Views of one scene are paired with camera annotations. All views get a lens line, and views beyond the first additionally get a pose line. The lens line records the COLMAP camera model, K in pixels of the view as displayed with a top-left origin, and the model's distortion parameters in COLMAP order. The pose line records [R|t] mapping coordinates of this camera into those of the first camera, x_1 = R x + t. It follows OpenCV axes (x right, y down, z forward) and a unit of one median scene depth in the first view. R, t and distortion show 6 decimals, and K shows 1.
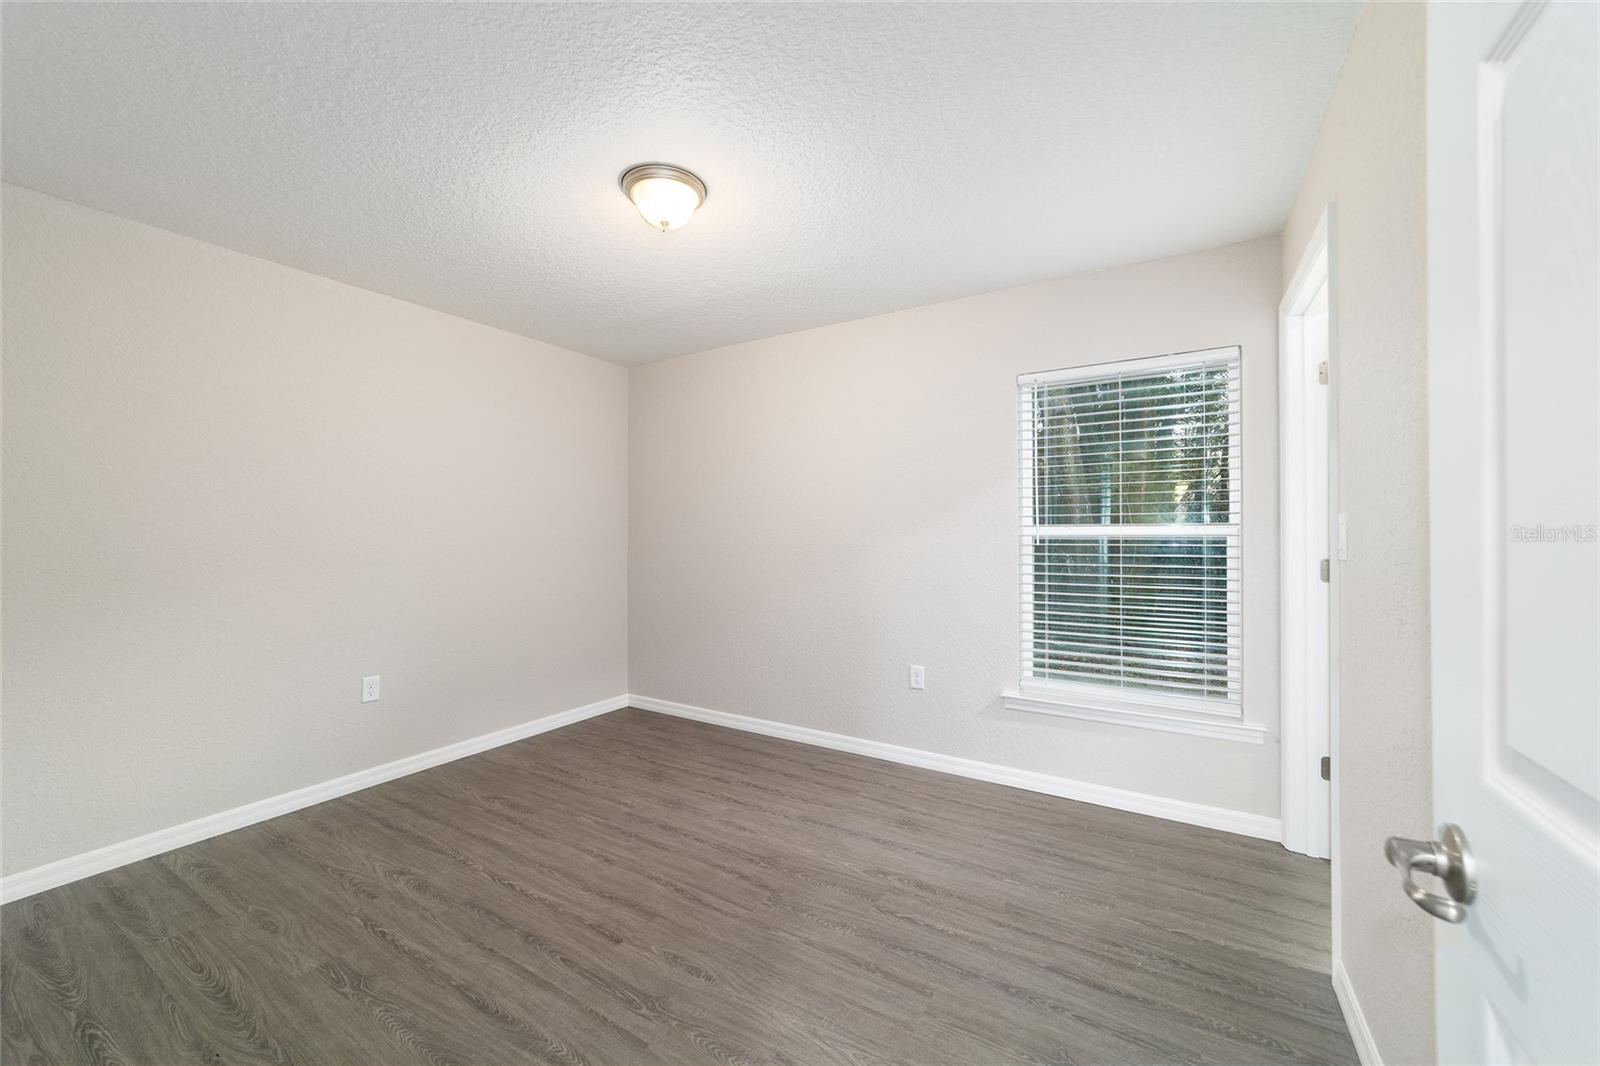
lens RADIAL K [[611.6, 0, 798.2], [0, 611.6, 529.2], [0, 0, 1]] dist [-0.019971, 0.009114]
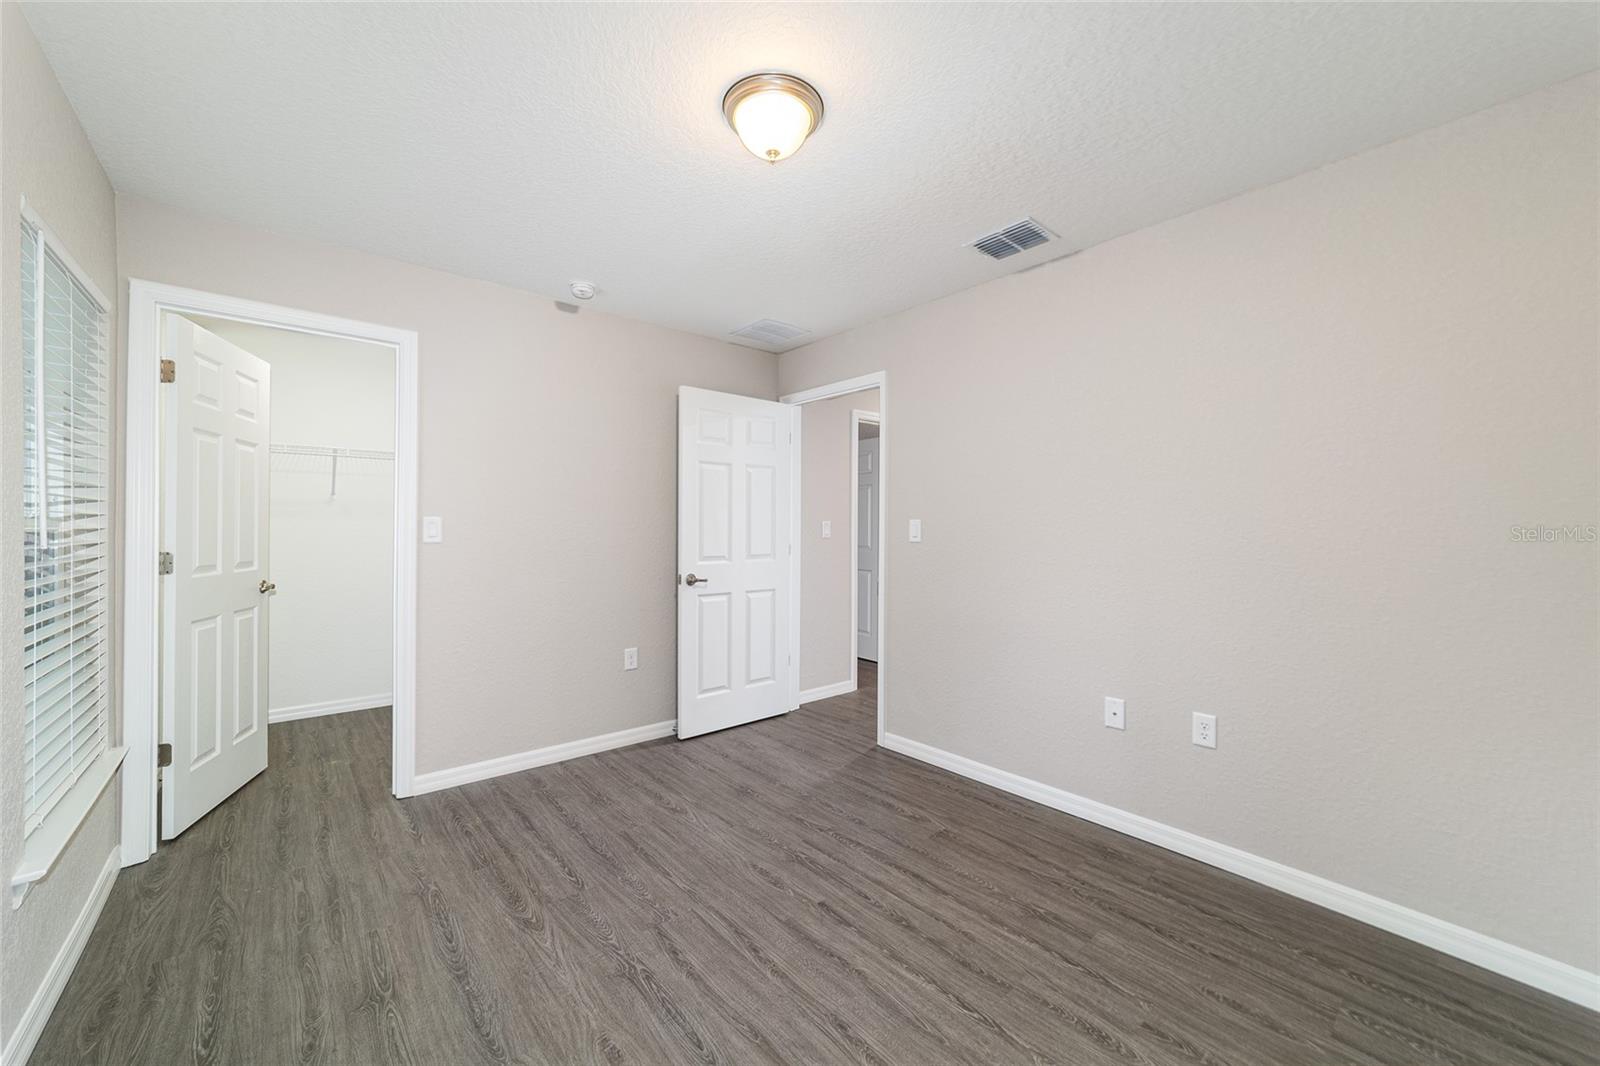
lens RADIAL K [[611.6, 0, 798.2], [0, 611.6, 529.2], [0, 0, 1]] dist [-0.019971, 0.009114]
pose [[-0.953485, 0.000222, 0.301440, -0.552621], [-0.001413, 0.999985, -0.005205, 0.014069], [-0.301436, -0.005389, -0.953471, 1.941742]]
